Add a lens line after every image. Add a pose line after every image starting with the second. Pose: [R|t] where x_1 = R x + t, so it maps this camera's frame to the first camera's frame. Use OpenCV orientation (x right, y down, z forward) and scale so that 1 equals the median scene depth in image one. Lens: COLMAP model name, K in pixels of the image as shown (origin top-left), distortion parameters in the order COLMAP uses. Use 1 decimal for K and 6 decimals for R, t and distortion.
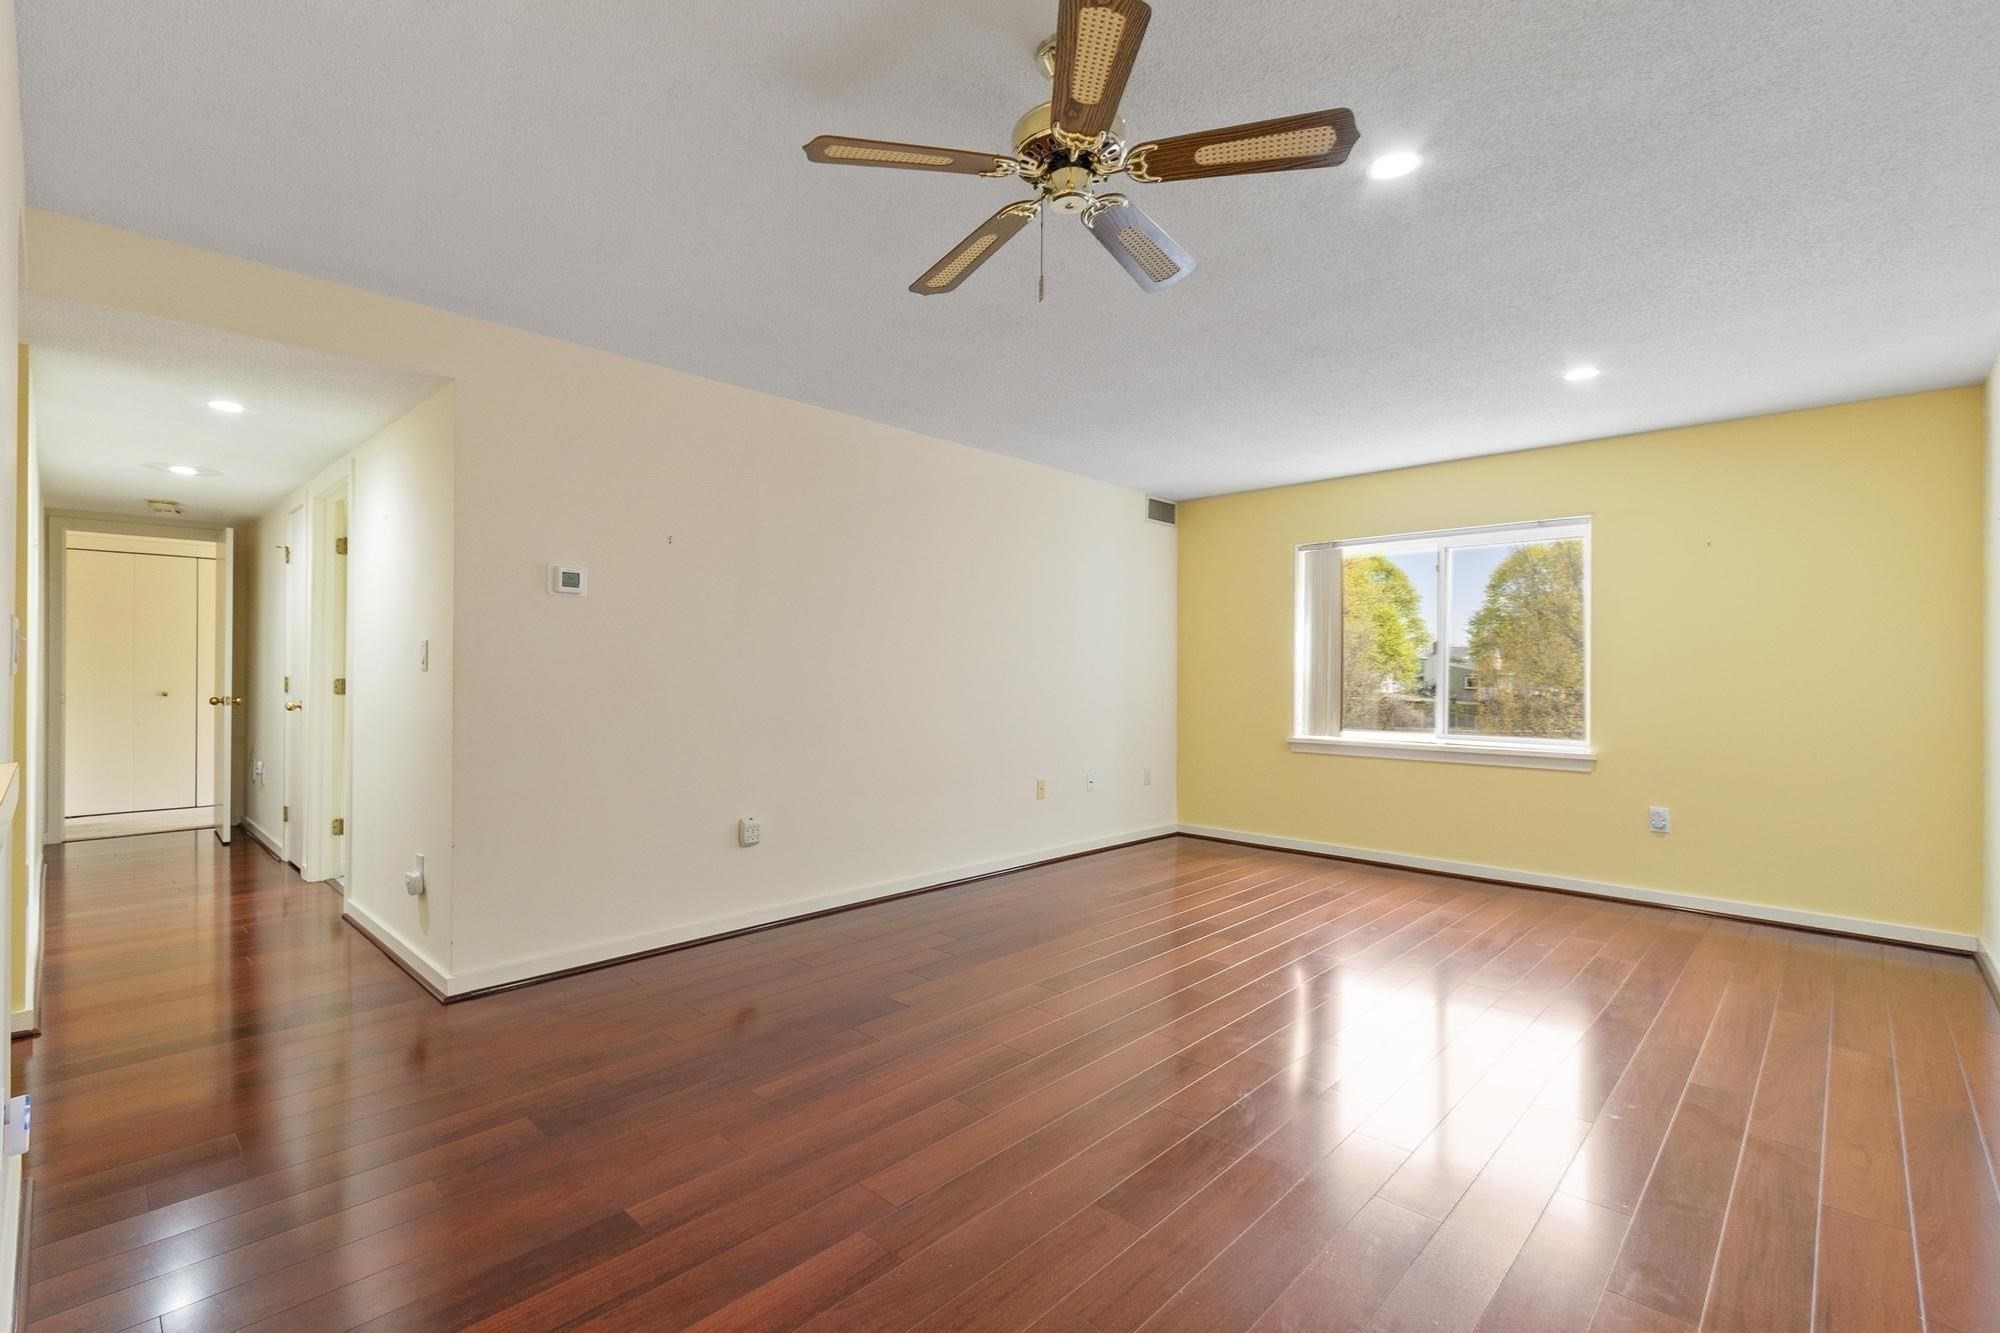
lens RADIAL K [[903.0, 0, 958.8], [0, 903.0, 668.0], [0, 0, 1]] dist [0.000751, 0.000072]
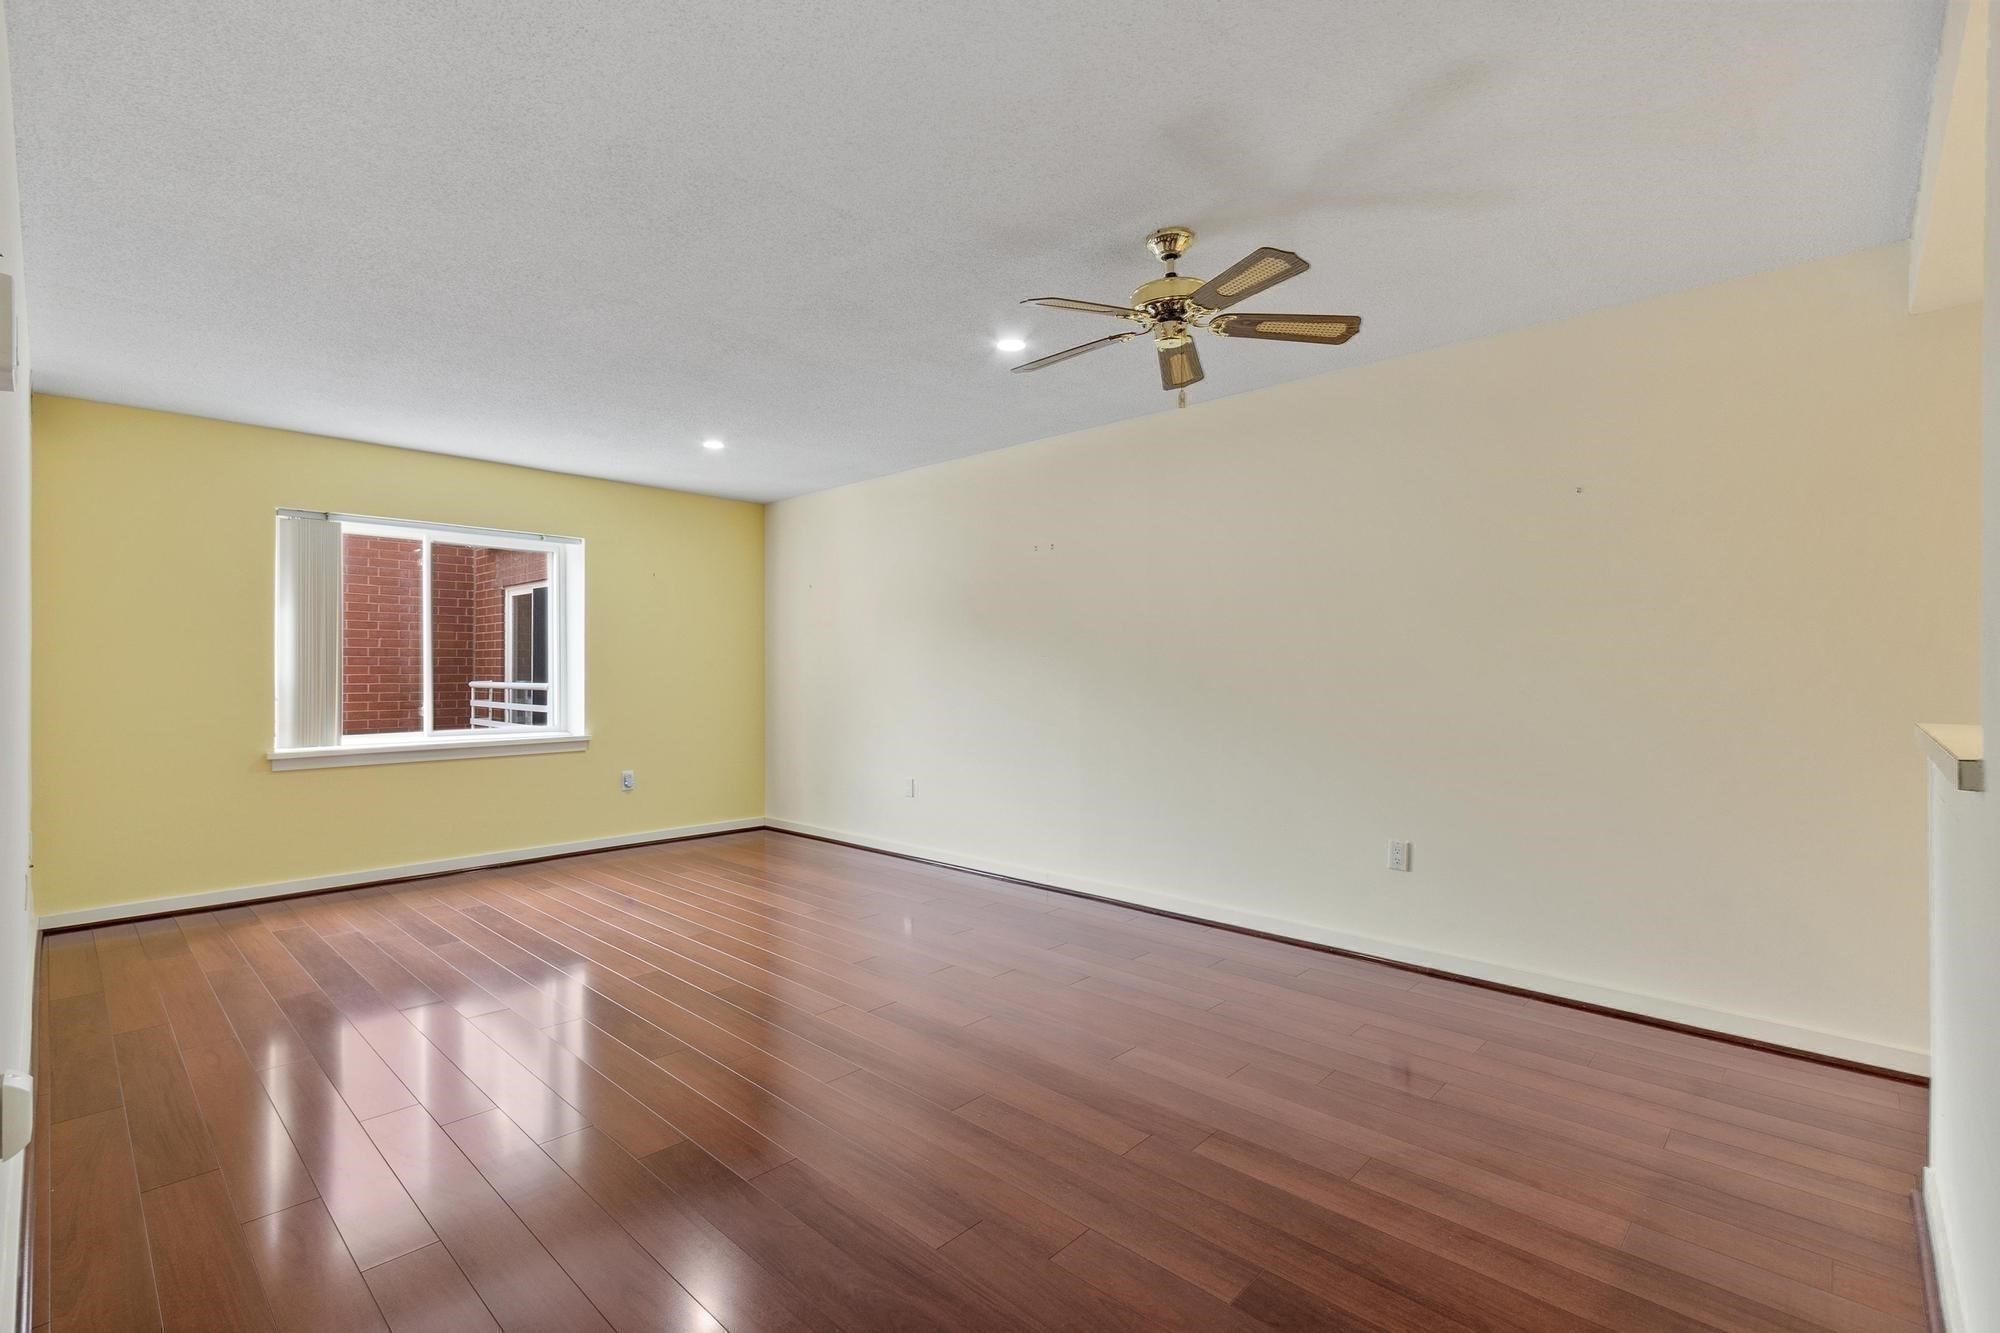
lens RADIAL K [[889.1, 0, 950.2], [0, 889.1, 659.5], [0, 0, 1]] dist [0.001077, 0.000299]
pose [[0.001124, 0.005936, 0.999982, -0.420049], [-0.001474, 0.999981, -0.005935, 0.000080], [-0.999998, -0.001467, 0.001132, 0.438802]]
